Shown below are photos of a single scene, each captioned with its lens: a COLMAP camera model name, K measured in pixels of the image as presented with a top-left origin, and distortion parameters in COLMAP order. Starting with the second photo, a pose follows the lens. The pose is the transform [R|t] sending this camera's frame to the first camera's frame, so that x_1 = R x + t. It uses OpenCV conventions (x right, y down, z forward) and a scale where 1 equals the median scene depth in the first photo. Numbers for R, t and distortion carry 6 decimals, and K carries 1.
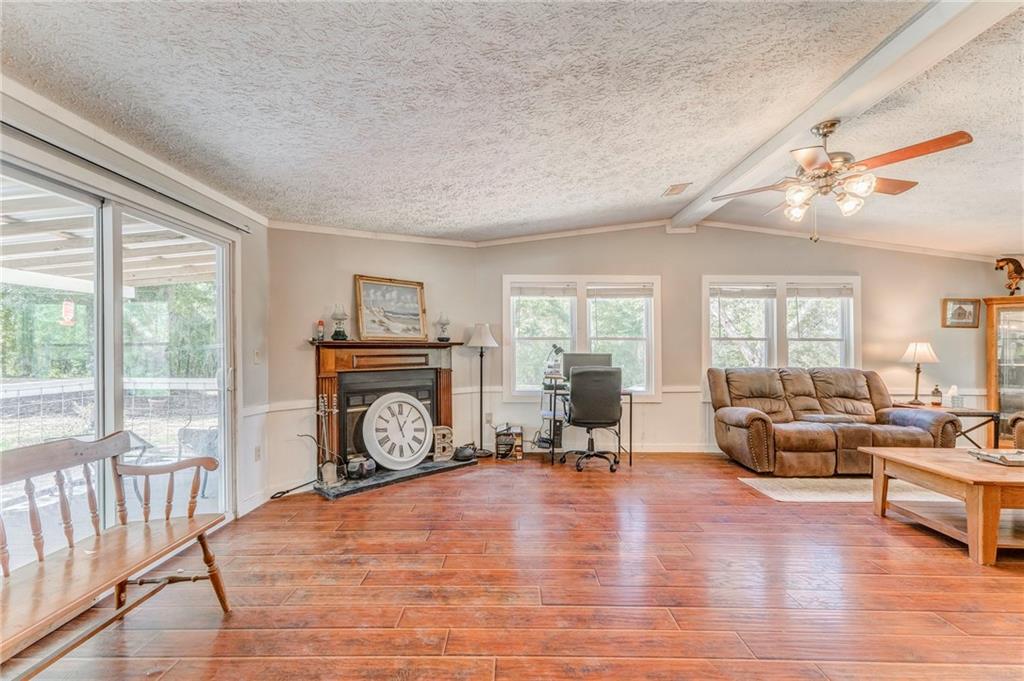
lens RADIAL K [[432.2, 0, 510.0], [0, 432.2, 343.6], [0, 0, 1]] dist [0.006121, 0.000693]
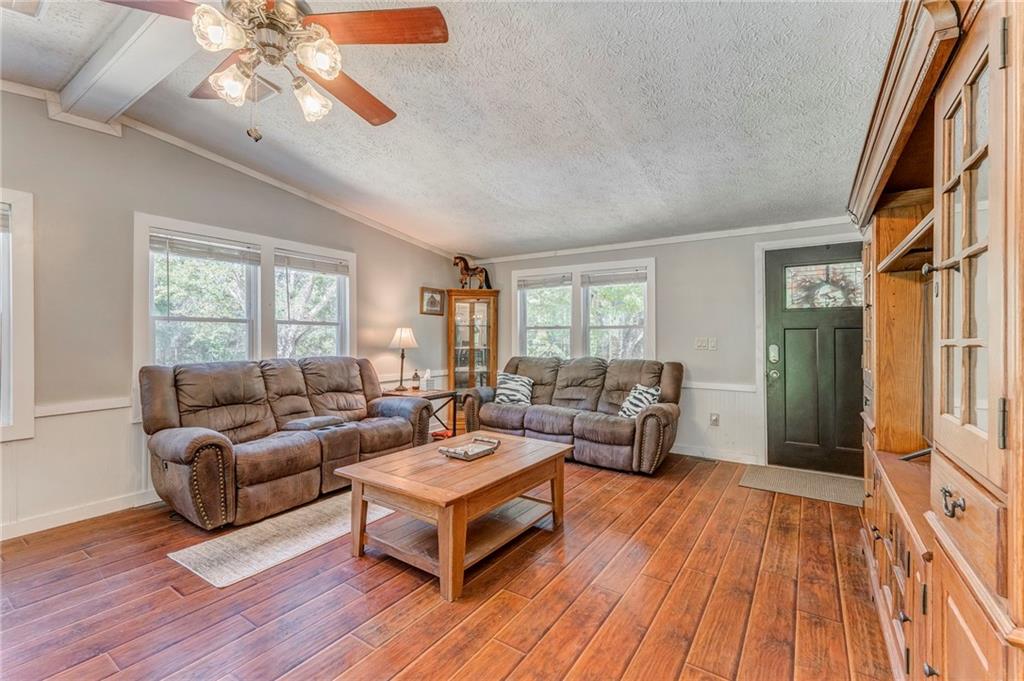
lens RADIAL K [[441.8, 0, 509.0], [0, 441.8, 337.0], [0, 0, 1]] dist [0.004998, 0.003292]
pose [[0.558046, -0.004886, 0.829796, 0.257015], [-0.010696, 0.999857, 0.013080, 0.002850], [-0.829741, -0.016175, 0.557914, 0.256133]]
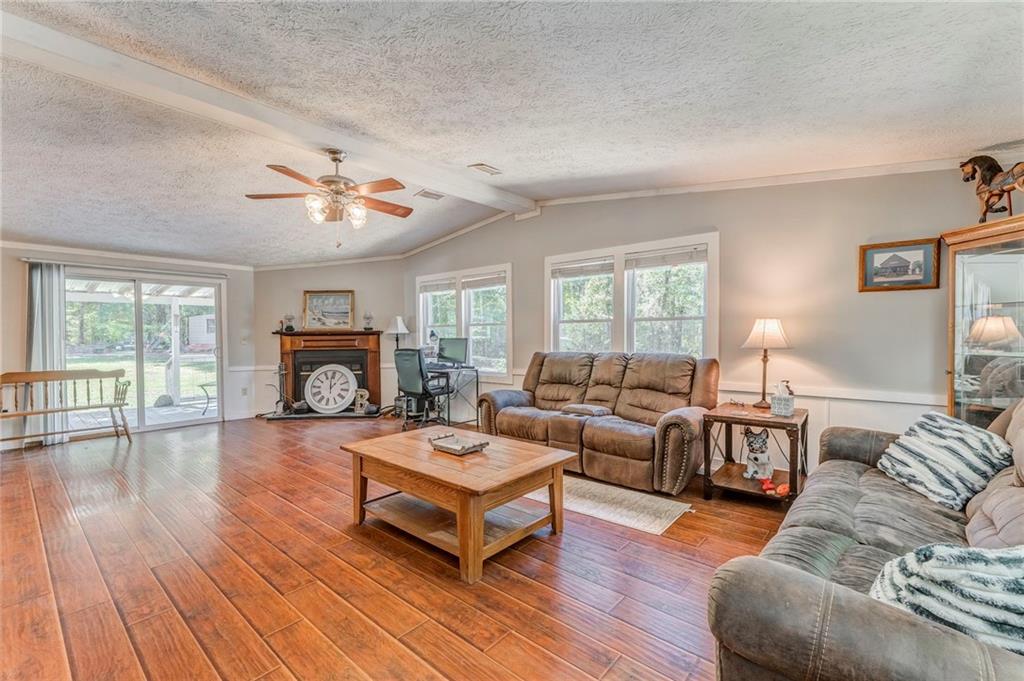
lens RADIAL K [[441.8, 0, 521.1], [0, 441.8, 340.0], [0, 0, 1]] dist [0.004998, 0.003292]
pose [[0.762613, -0.003739, -0.646845, 1.203580], [0.020794, 0.999608, 0.018737, 0.010893], [0.646521, -0.027740, 0.762391, 0.228550]]
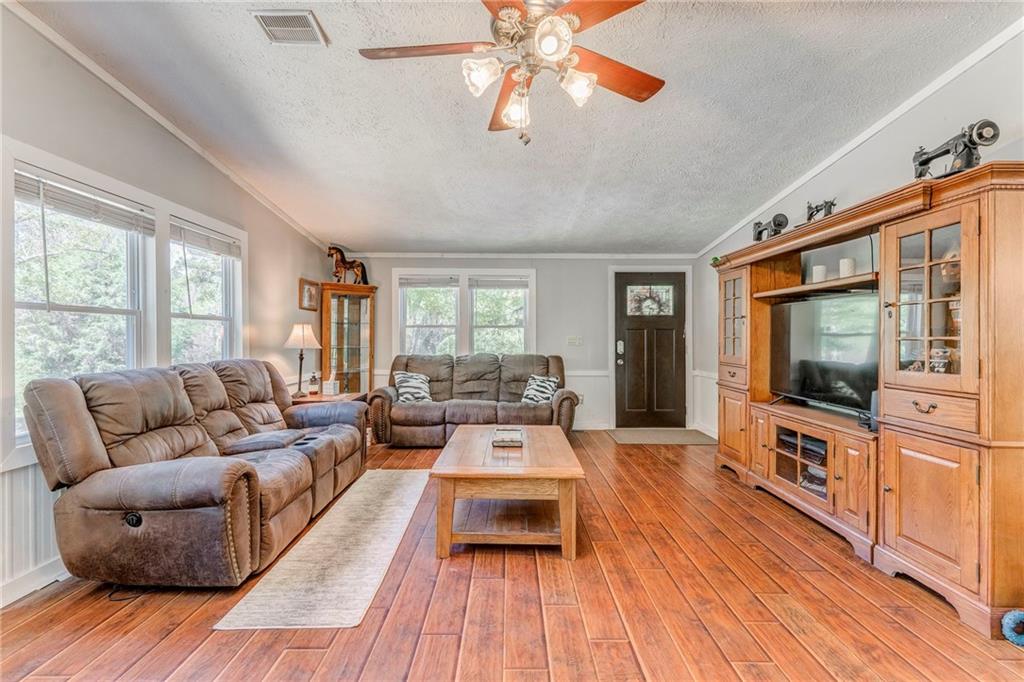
lens RADIAL K [[432.2, 0, 516.0], [0, 432.2, 339.7], [0, 0, 1]] dist [0.006121, 0.000693]
pose [[-0.006601, -0.014818, 0.999868, 0.080821], [-0.016915, 0.999749, 0.014704, 0.008434], [-0.999835, -0.016816, -0.006850, 0.634426]]
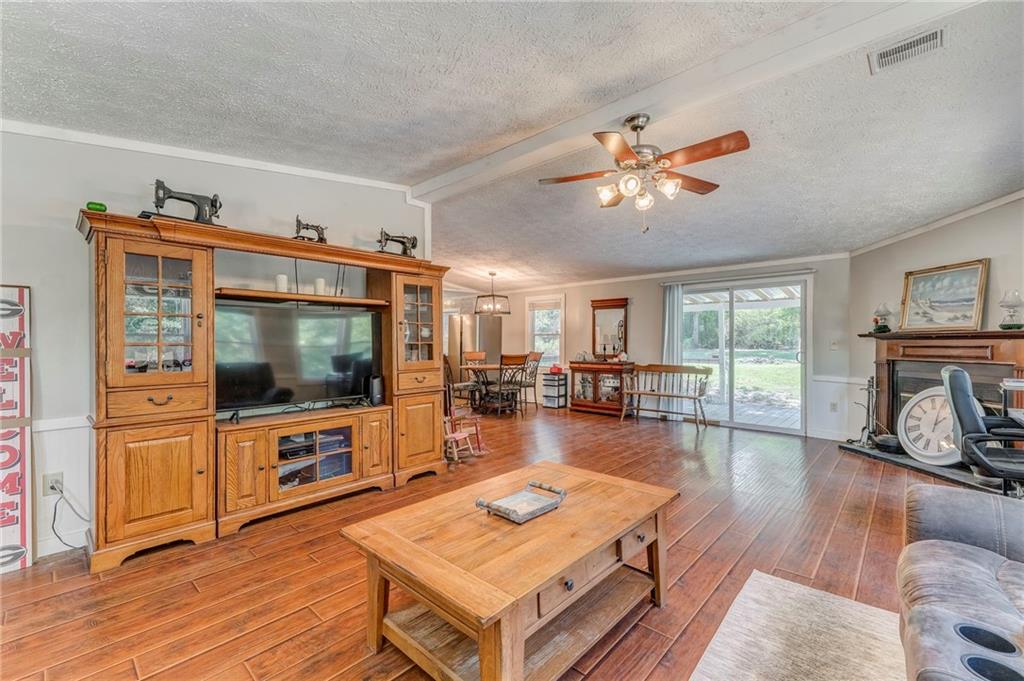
lens RADIAL K [[441.8, 0, 503.9], [0, 441.8, 343.2], [0, 0, 1]] dist [0.004998, 0.003292]
pose [[-0.683047, 0.000340, -0.730374, 1.057091], [0.010765, 0.999896, -0.009602, 0.018138], [0.730295, -0.014421, -0.682980, 0.917906]]
